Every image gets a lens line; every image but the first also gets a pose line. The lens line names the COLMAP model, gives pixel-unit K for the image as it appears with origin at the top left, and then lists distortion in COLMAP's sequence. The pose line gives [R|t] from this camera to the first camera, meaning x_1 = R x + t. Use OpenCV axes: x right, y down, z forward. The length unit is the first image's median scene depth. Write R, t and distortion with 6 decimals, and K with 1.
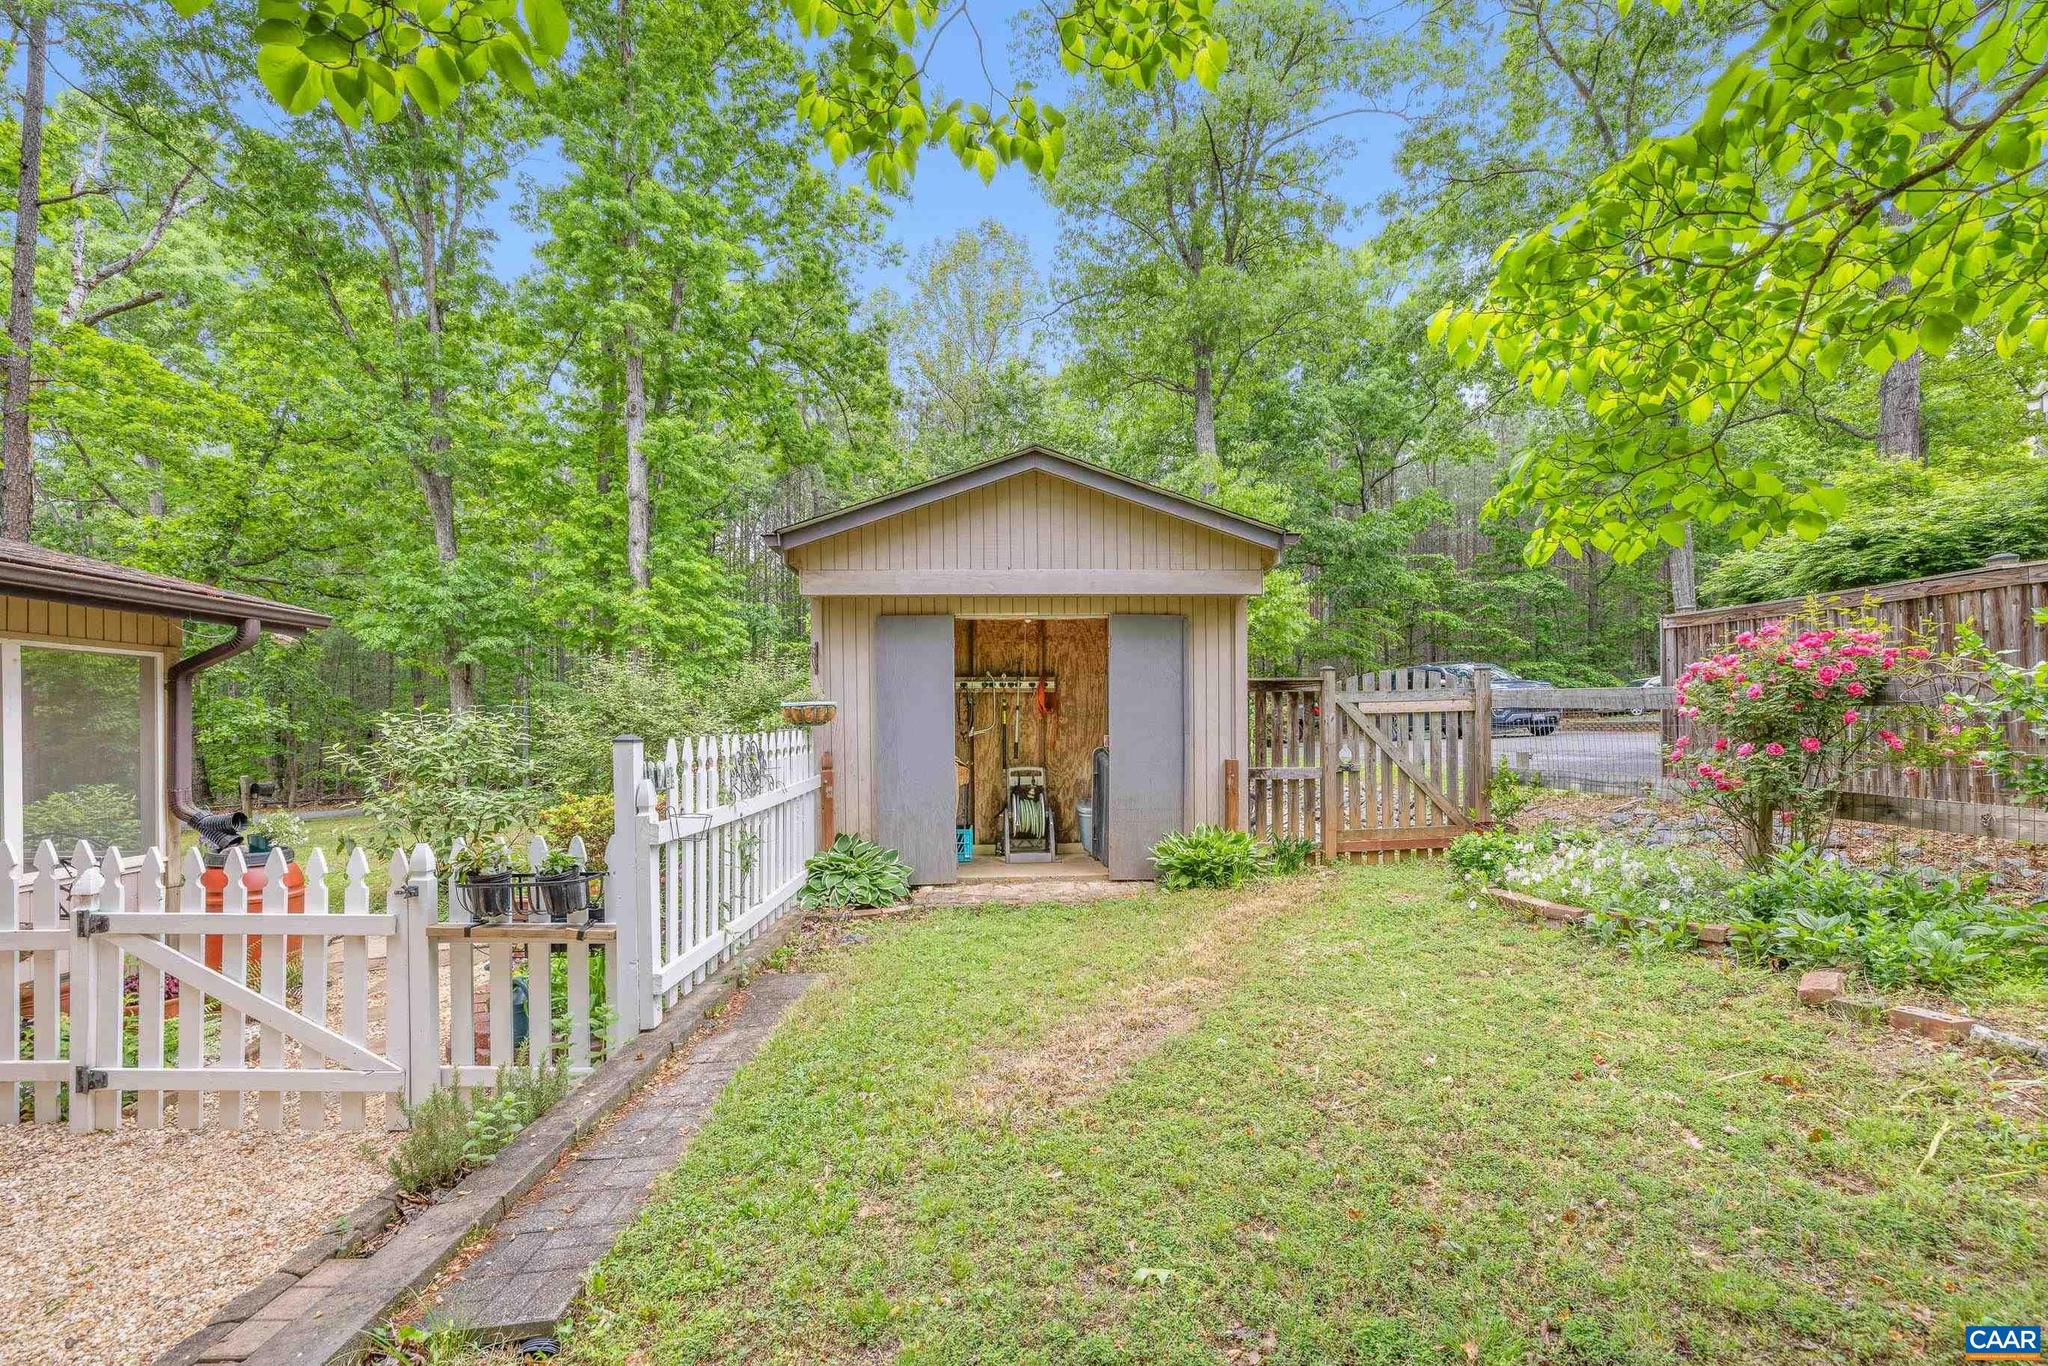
lens RADIAL K [[855.8, 0, 1044.1], [0, 855.8, 677.9], [0, 0, 1]] dist [0.000888, -0.000787]
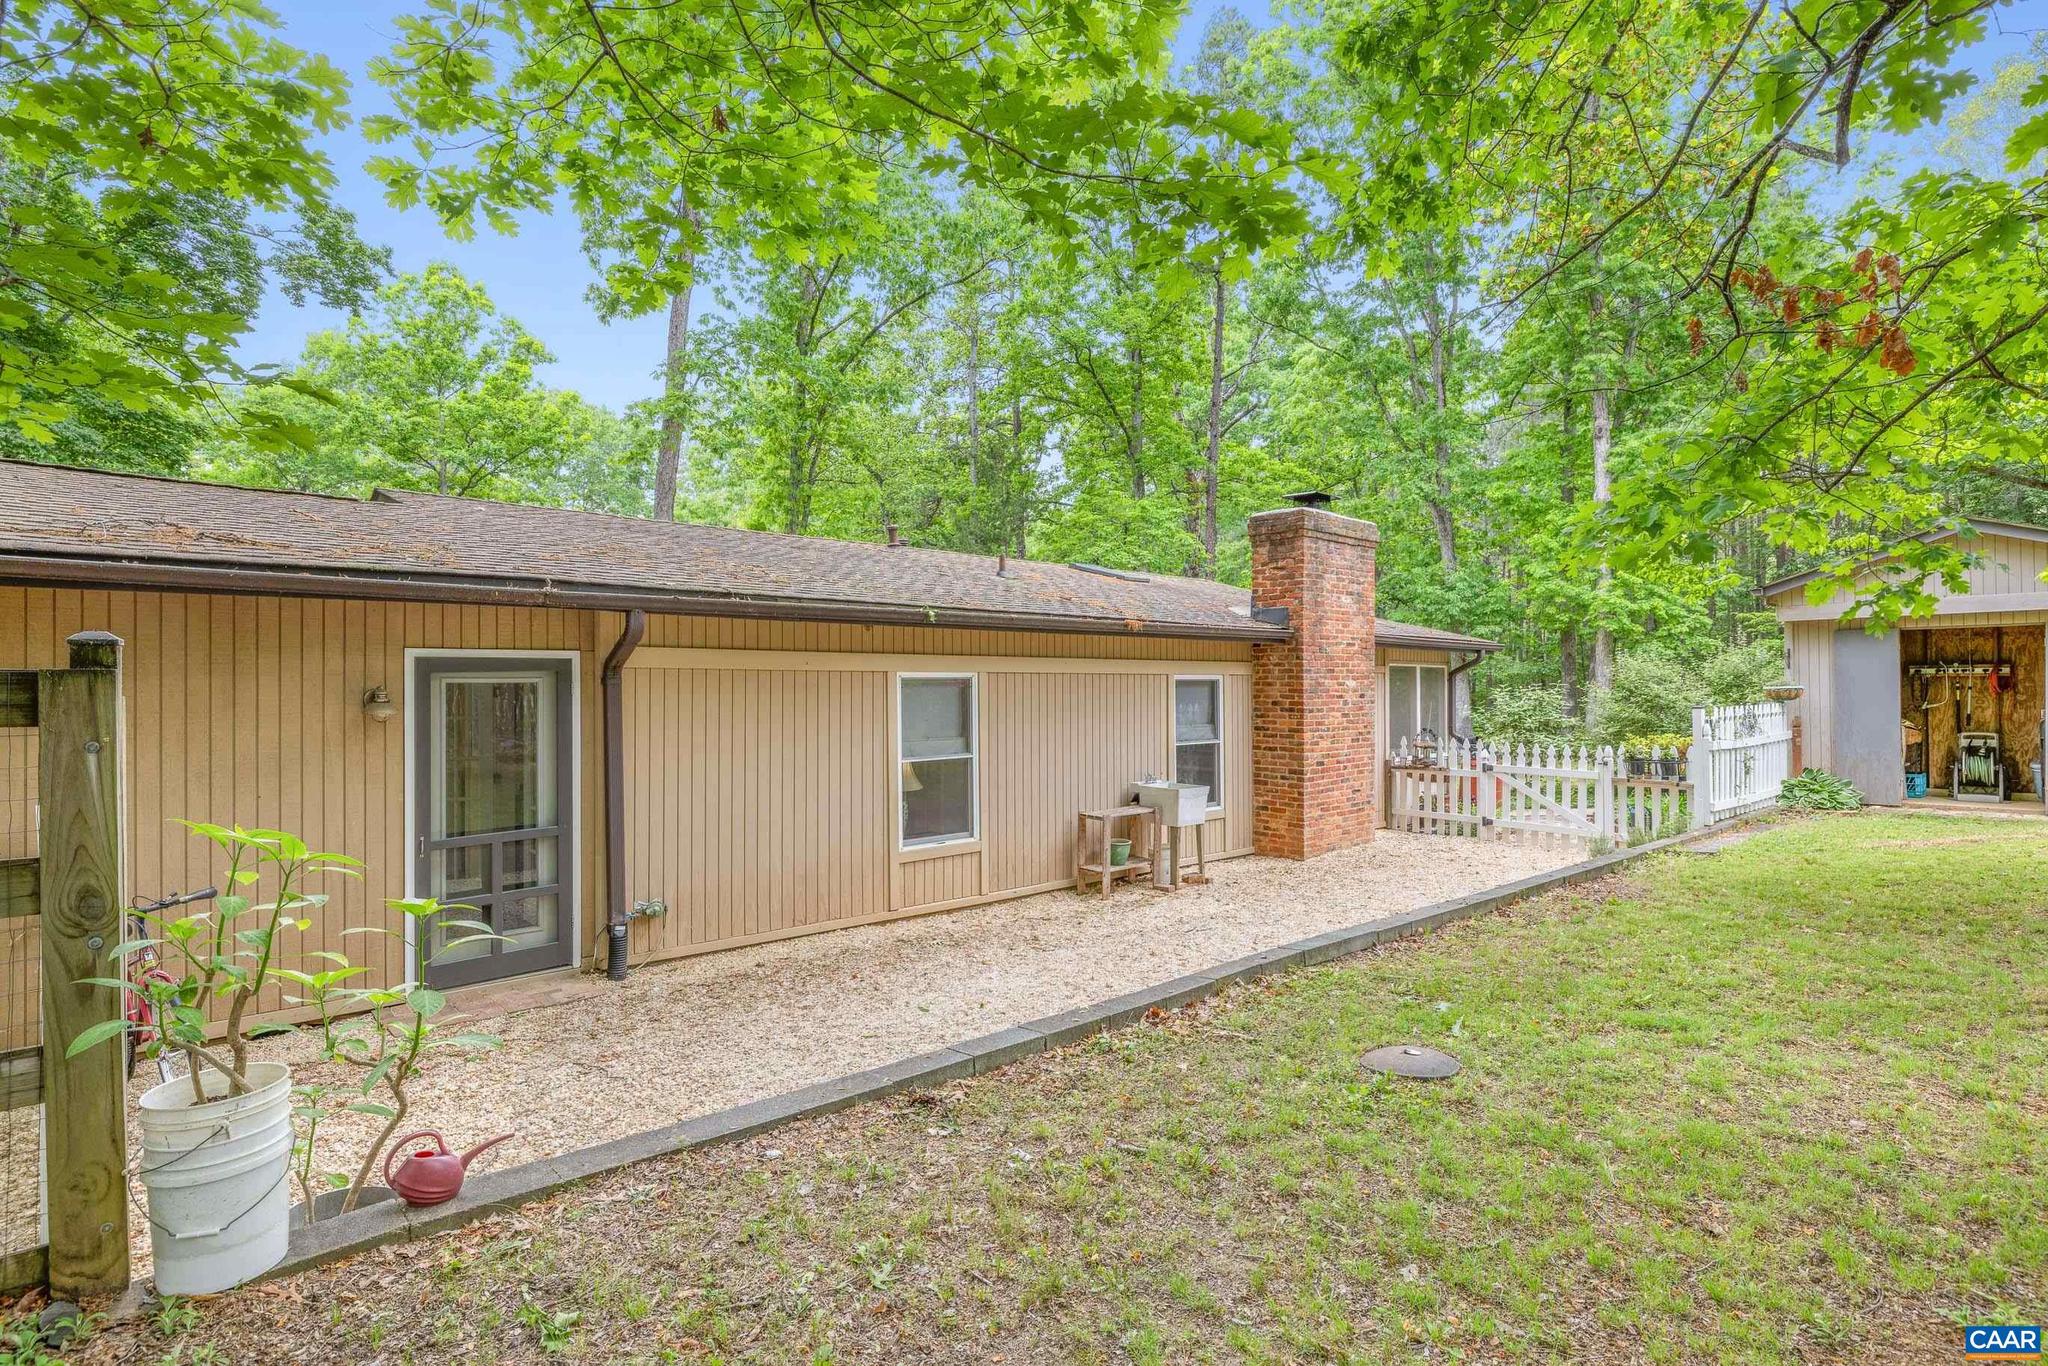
lens RADIAL K [[1008.3, 0, 1036.3], [0, 1008.3, 698.4], [0, 0, 1]] dist [0.000942, -0.000715]
pose [[0.627358, 0.011441, -0.778647, 0.294278], [0.039406, 0.998145, 0.046416, -0.082991], [0.777733, -0.059803, 0.625743, -1.171235]]
